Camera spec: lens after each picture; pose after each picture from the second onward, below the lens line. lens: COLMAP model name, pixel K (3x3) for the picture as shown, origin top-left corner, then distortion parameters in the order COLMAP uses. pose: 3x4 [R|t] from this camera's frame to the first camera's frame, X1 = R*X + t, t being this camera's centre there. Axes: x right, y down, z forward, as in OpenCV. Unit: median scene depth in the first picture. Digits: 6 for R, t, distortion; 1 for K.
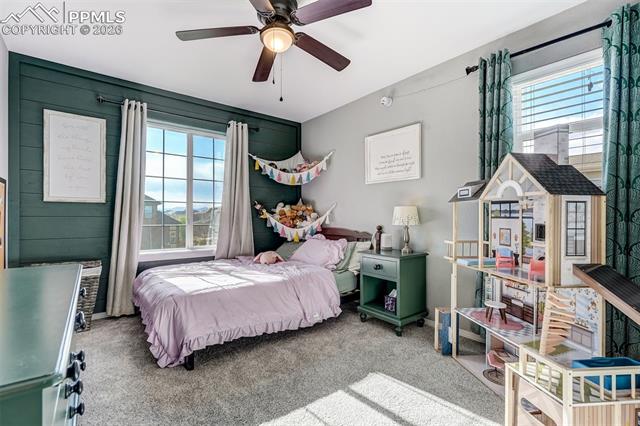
lens RADIAL K [[294.3, 0, 321.1], [0, 294.3, 212.3], [0, 0, 1]] dist [-0.003225, 0.000409]
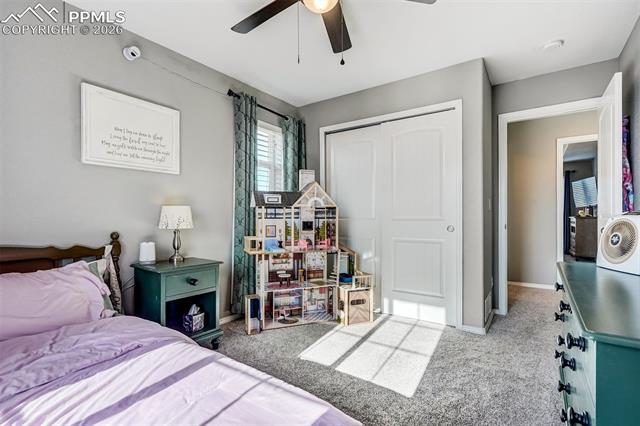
lens RADIAL K [[294.3, 0, 326.0], [0, 294.3, 213.5], [0, 0, 1]] dist [-0.003225, 0.000409]
pose [[-0.271226, 0.007527, 0.962486, -0.879919], [-0.010500, 0.999887, -0.010779, 0.008152], [-0.962458, -0.013029, -0.271116, 1.149954]]
